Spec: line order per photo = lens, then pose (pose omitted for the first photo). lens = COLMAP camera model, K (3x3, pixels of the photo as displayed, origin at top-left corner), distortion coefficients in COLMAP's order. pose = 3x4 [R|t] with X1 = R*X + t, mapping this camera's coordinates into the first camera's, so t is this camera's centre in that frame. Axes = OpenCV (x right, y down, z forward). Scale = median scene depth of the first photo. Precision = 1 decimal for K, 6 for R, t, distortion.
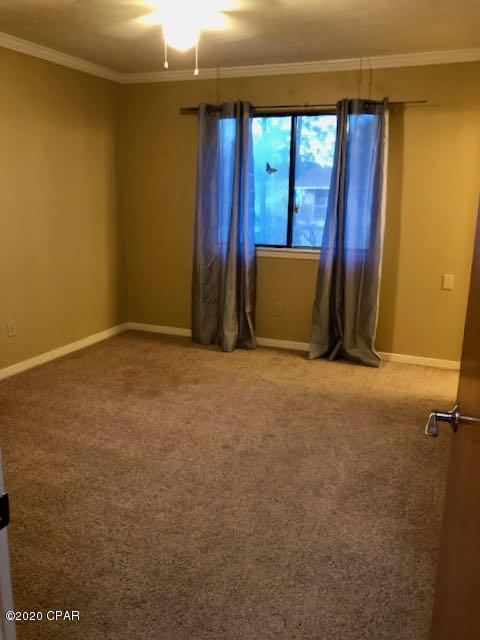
lens RADIAL K [[527.8, 0, 239.8], [0, 527.8, 321.4], [0, 0, 1]] dist [0.012874, 0.003908]
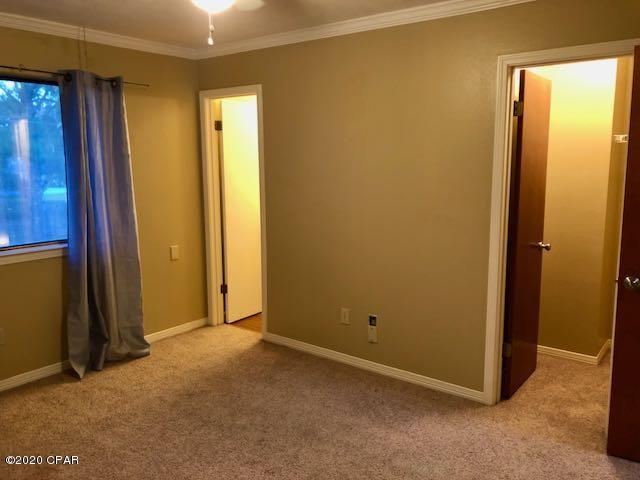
lens RADIAL K [[527.8, 0, 319.6], [0, 527.8, 237.2], [0, 0, 1]] dist [0.012874, 0.003908]
pose [[0.285067, -0.165749, 0.944068, -0.524973], [0.232586, 0.967460, 0.099625, -0.142855], [-0.929860, 0.191177, 0.314342, 0.388235]]
